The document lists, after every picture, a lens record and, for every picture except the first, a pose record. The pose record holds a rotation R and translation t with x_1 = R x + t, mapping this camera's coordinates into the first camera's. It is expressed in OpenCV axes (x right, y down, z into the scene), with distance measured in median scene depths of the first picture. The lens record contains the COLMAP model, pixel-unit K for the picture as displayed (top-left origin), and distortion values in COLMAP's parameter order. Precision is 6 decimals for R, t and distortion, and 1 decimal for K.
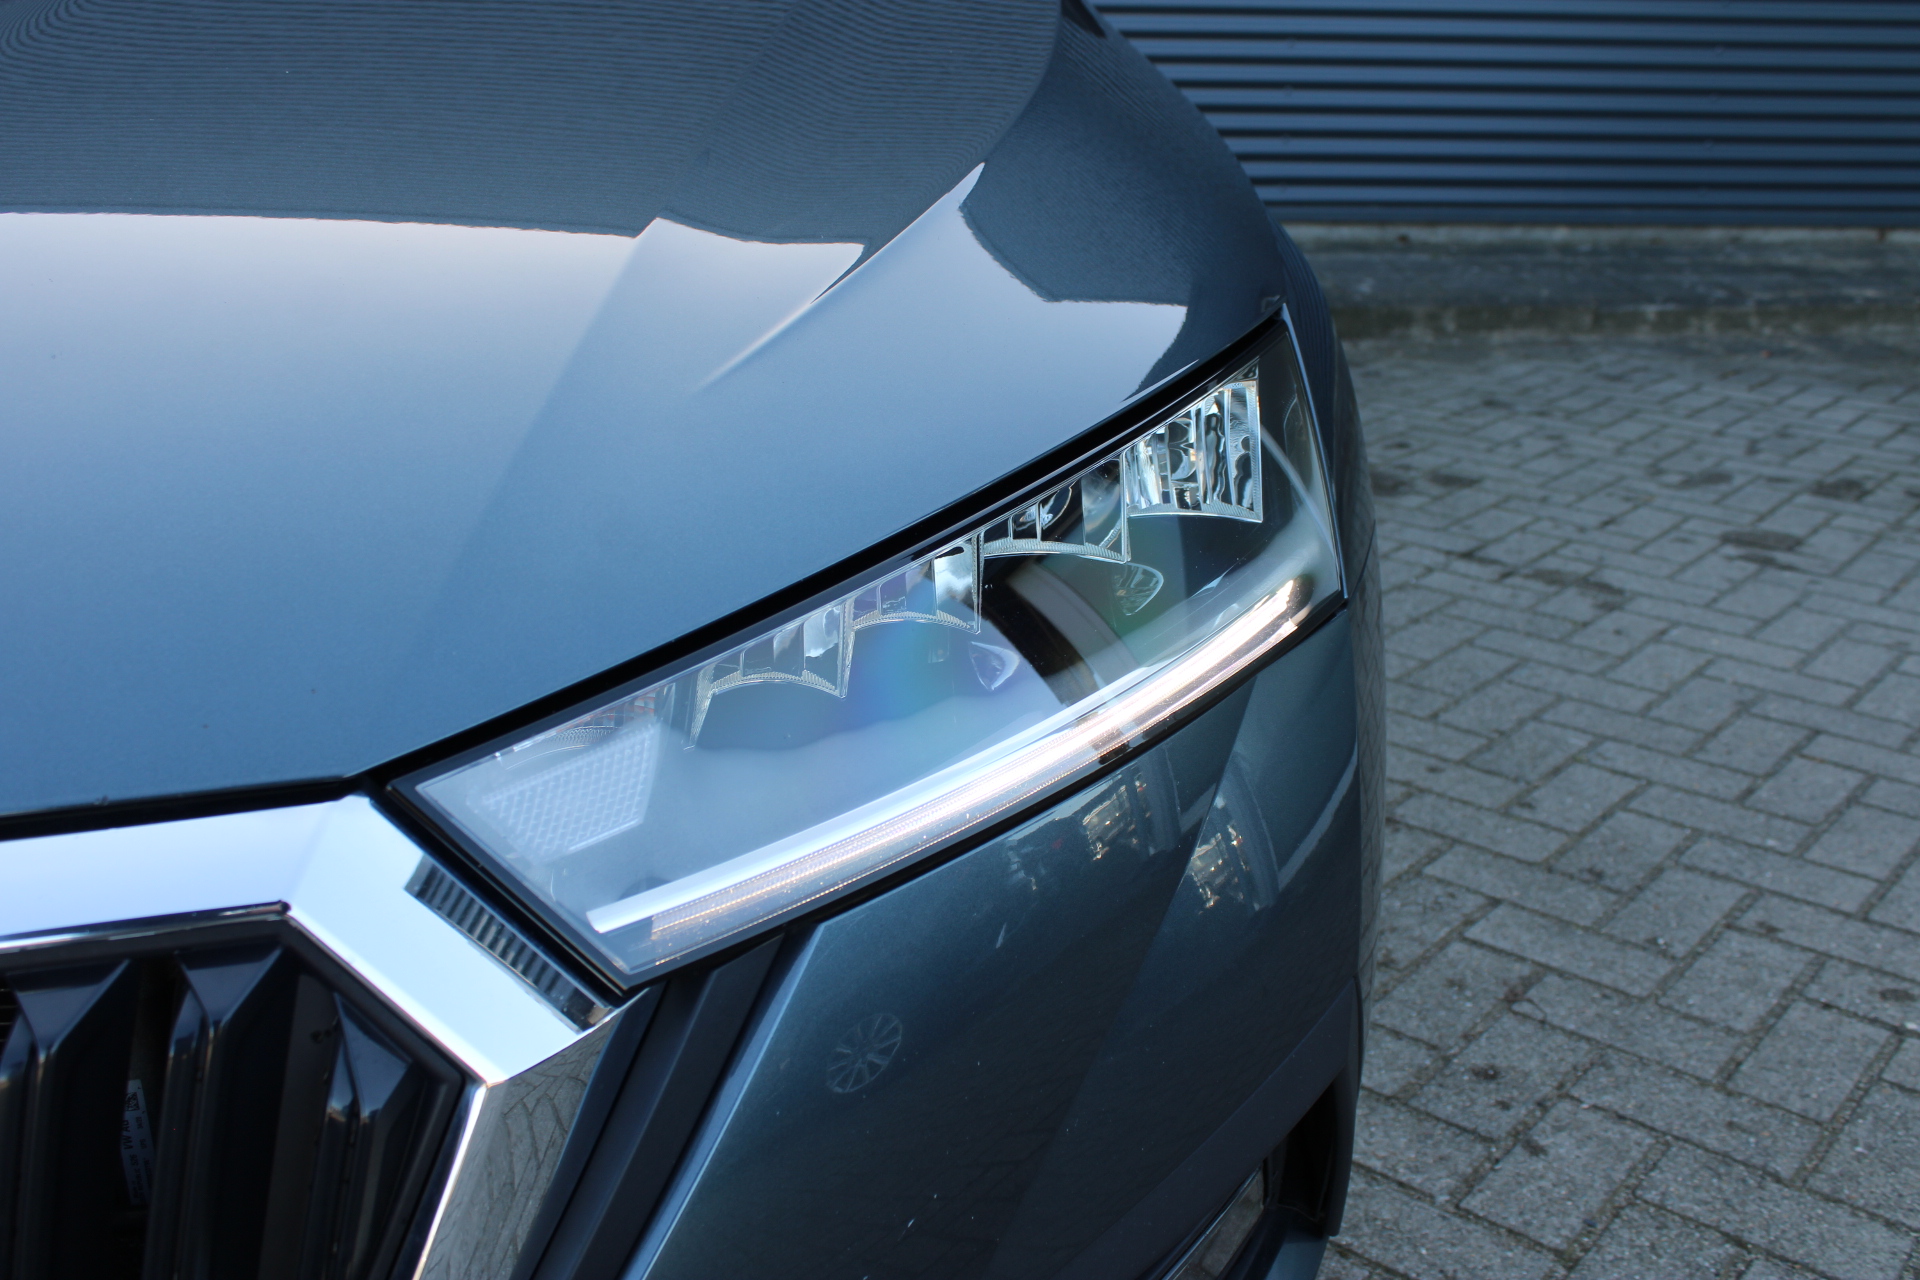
lens RADIAL K [[1855.0, 0, 960.0], [0, 1855.0, 640.0], [0, 0, 1]] dist [-0.147996, 0.168796]
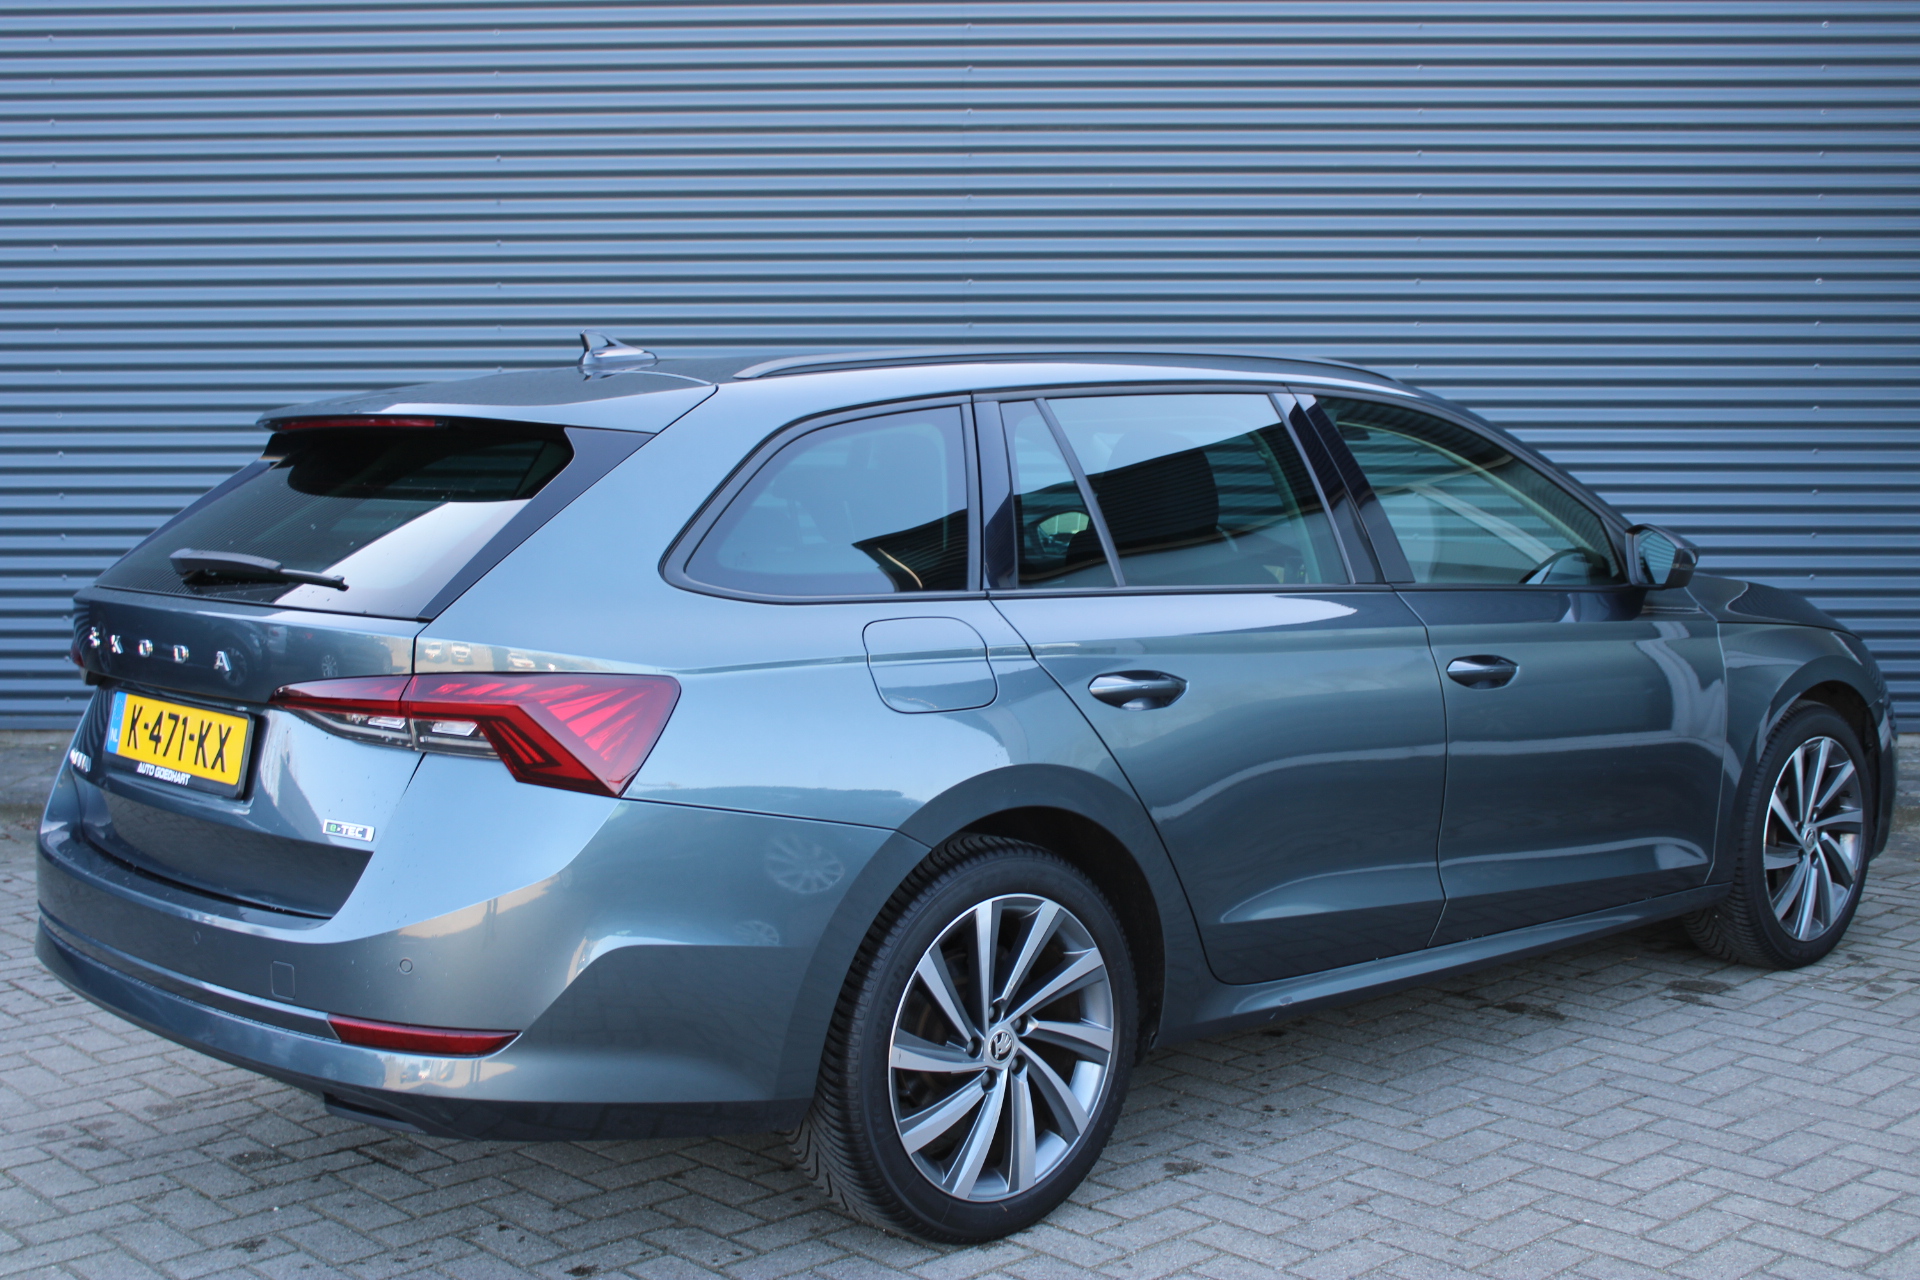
lens RADIAL K [[2260.6, 0, 951.0], [0, 2260.6, 643.3], [0, 0, 1]] dist [-0.102688, 0.174830]
pose [[0.994482, 0.002715, -0.104870, 0.100978], [-0.028515, 0.969025, -0.245313, 0.155515], [0.100956, 0.246950, 0.963755, -0.895855]]
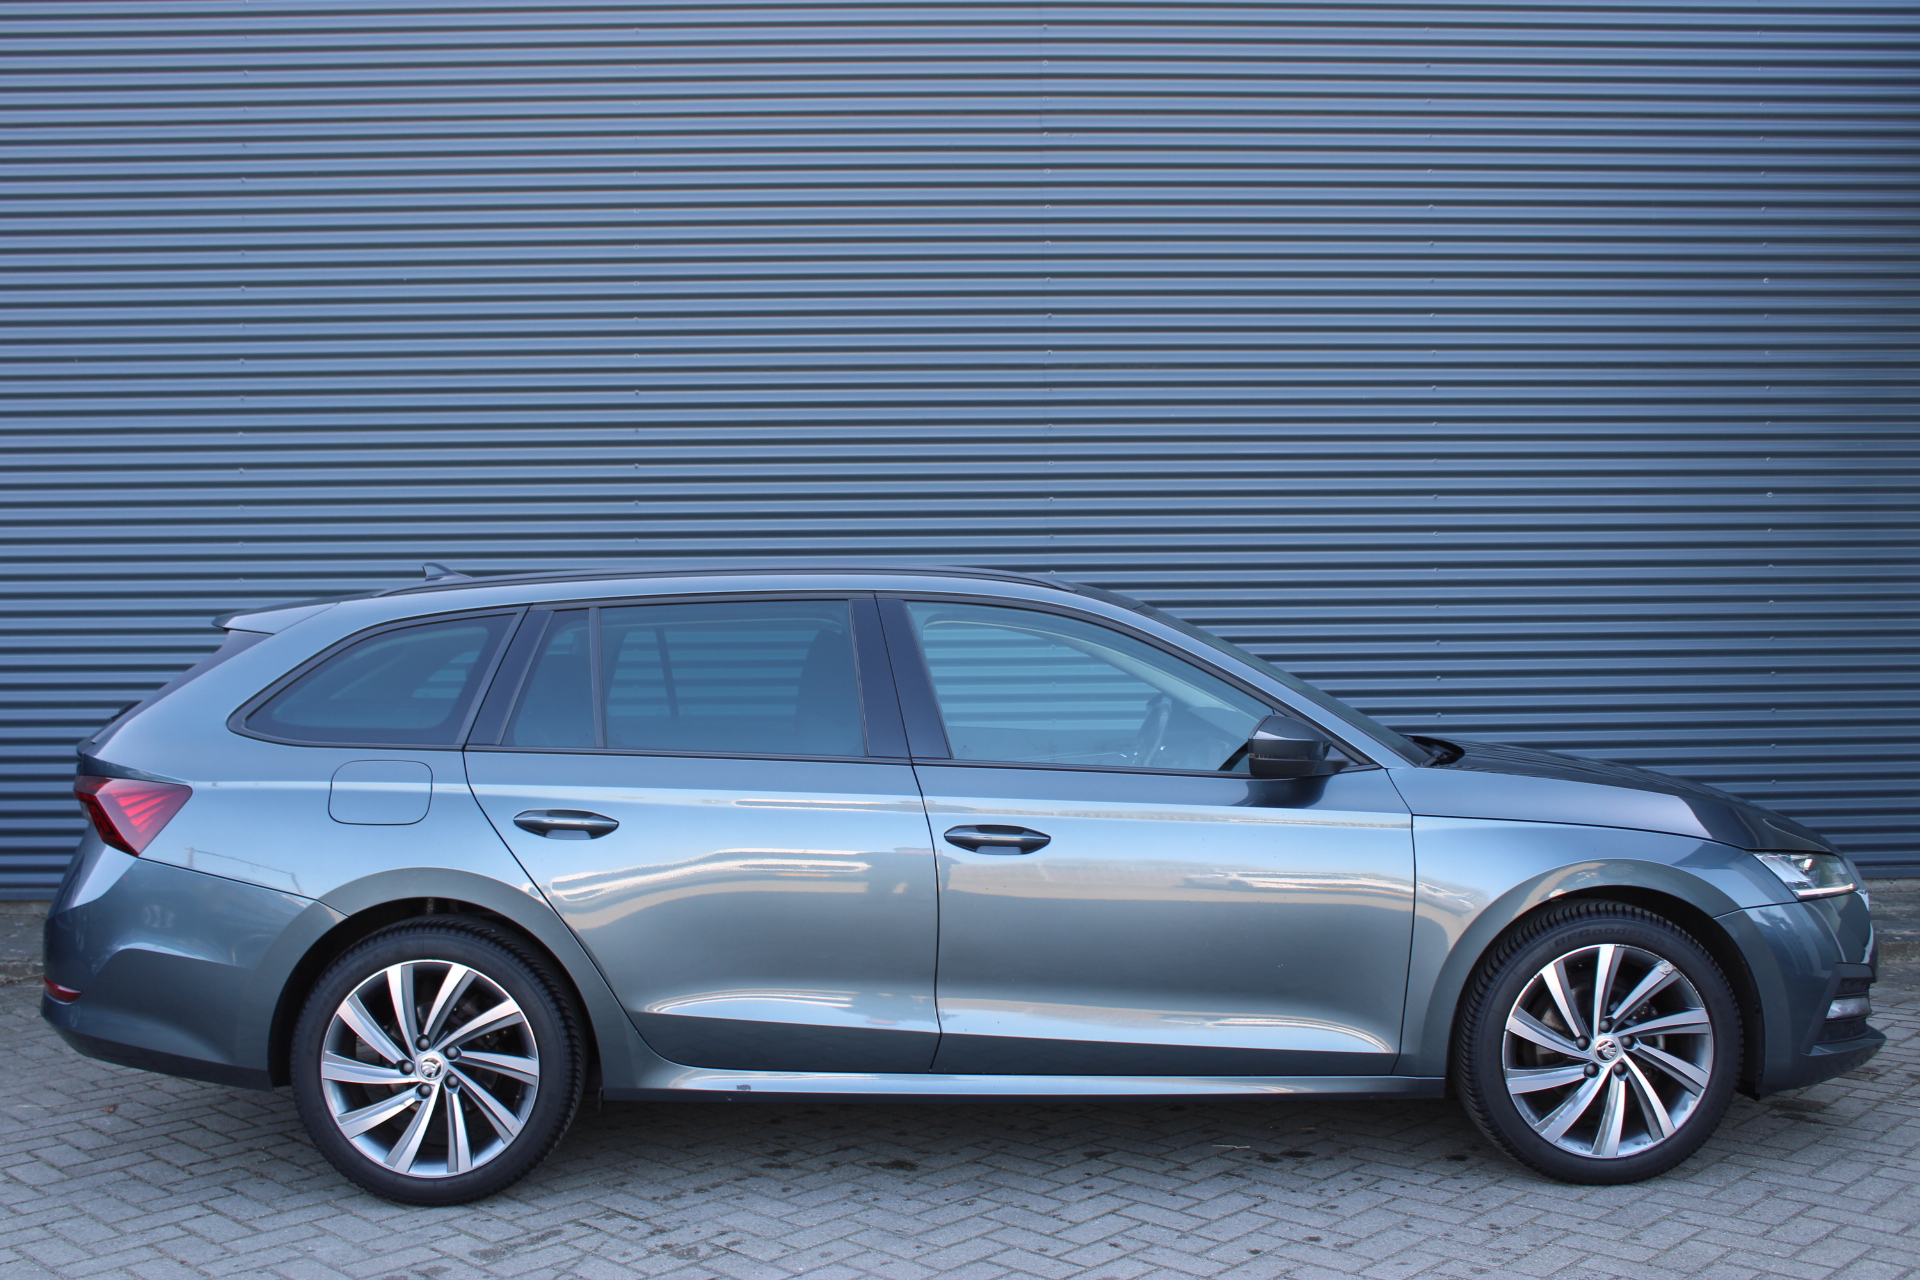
lens RADIAL K [[1956.3, 0, 954.3], [0, 1956.3, 640.0], [0, 0, 1]] dist [-0.124739, 0.144594]
pose [[0.998370, -0.014134, -0.055295, -0.210800], [-0.004988, 0.943532, -0.331243, 0.144892], [0.056854, 0.330979, 0.941924, -0.865983]]
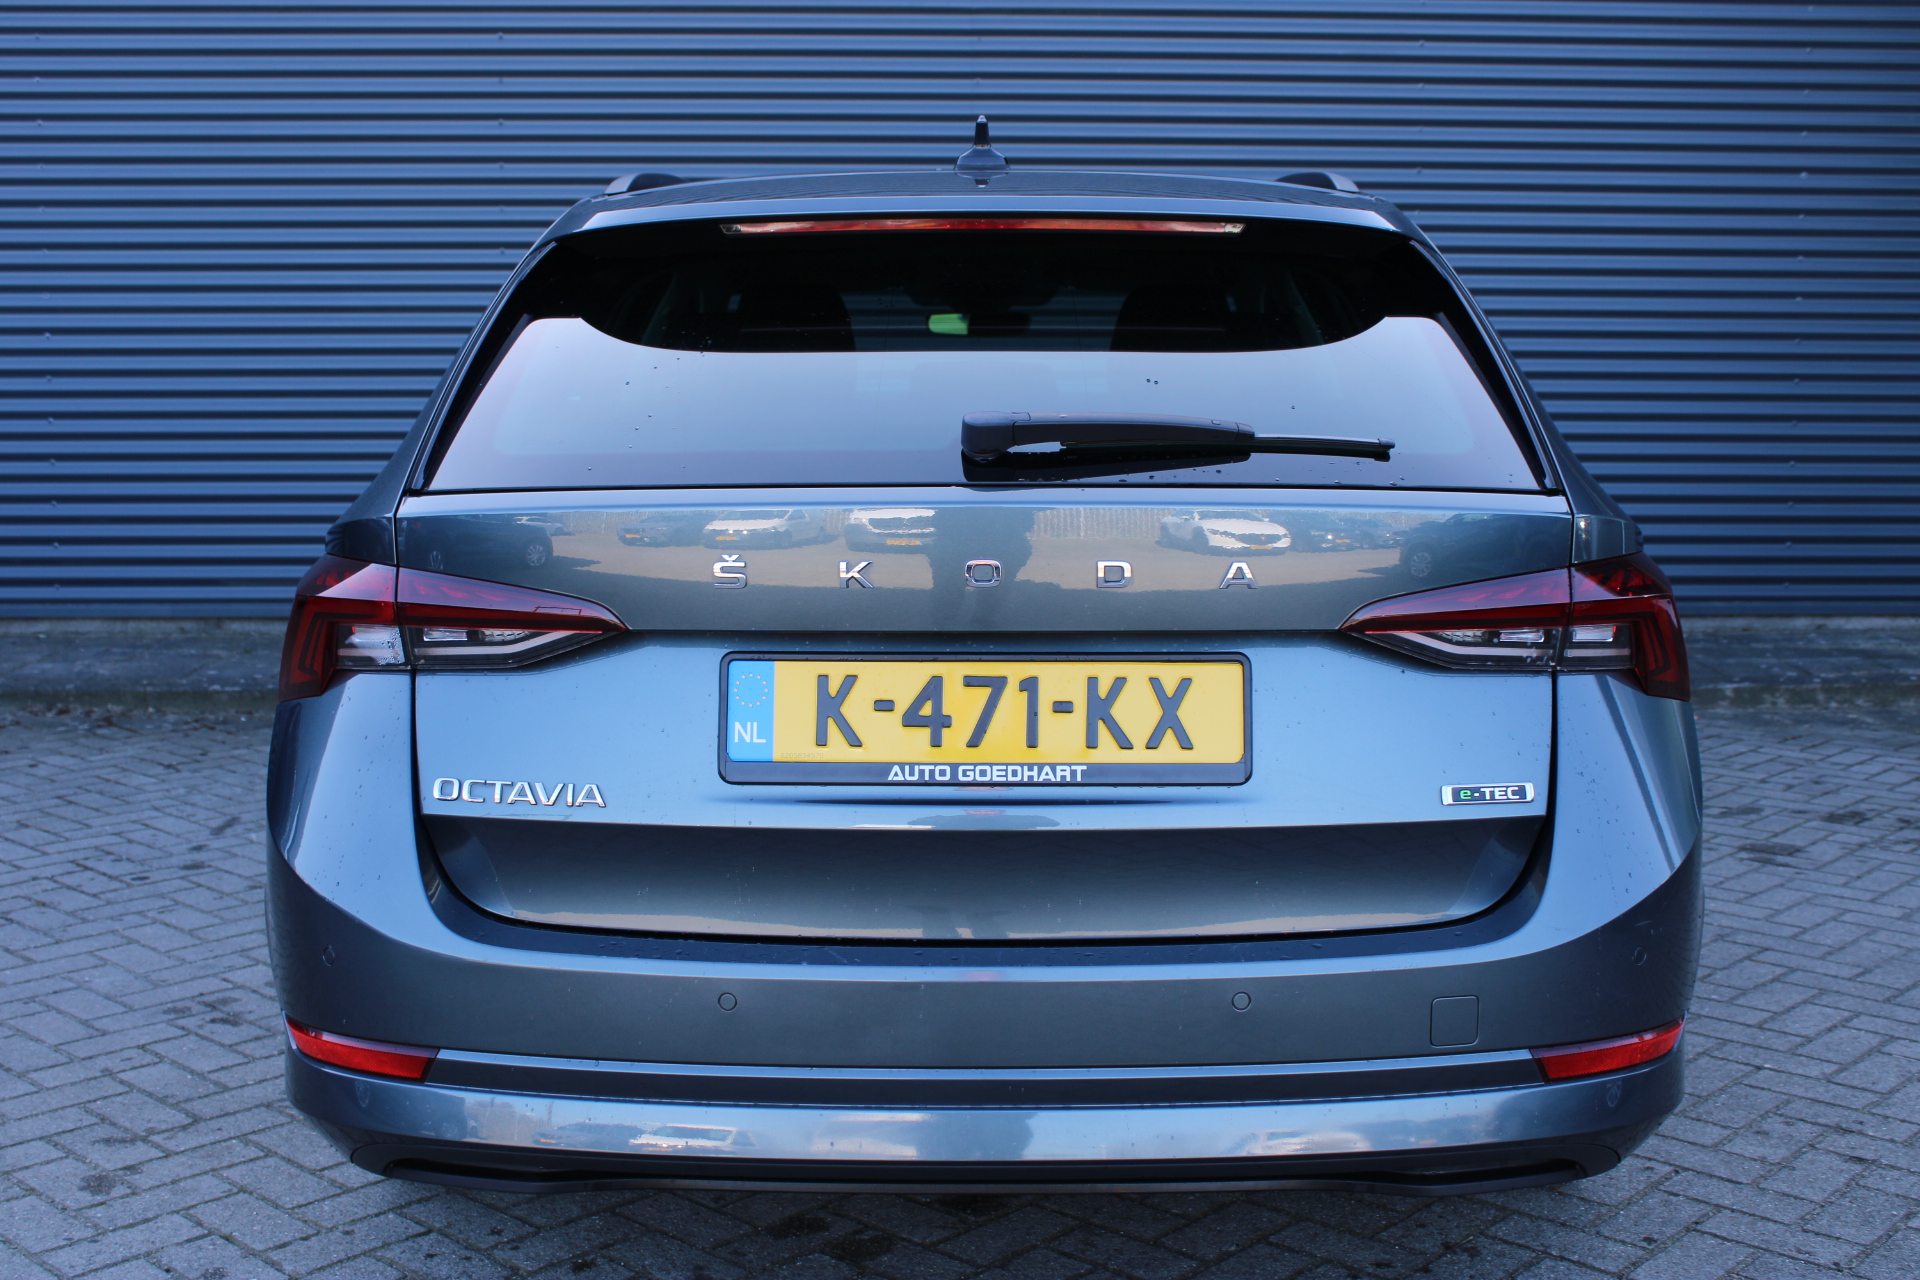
lens RADIAL K [[2200.0, 0, 960.0], [0, 2200.0, 640.0], [0, 0, 1]] dist [-0.109951, 0.168858]
pose [[0.999261, 0.003134, -0.038306, -0.125528], [-0.011057, 0.977974, -0.208432, 0.181366], [0.036809, 0.208701, 0.977287, -0.832492]]
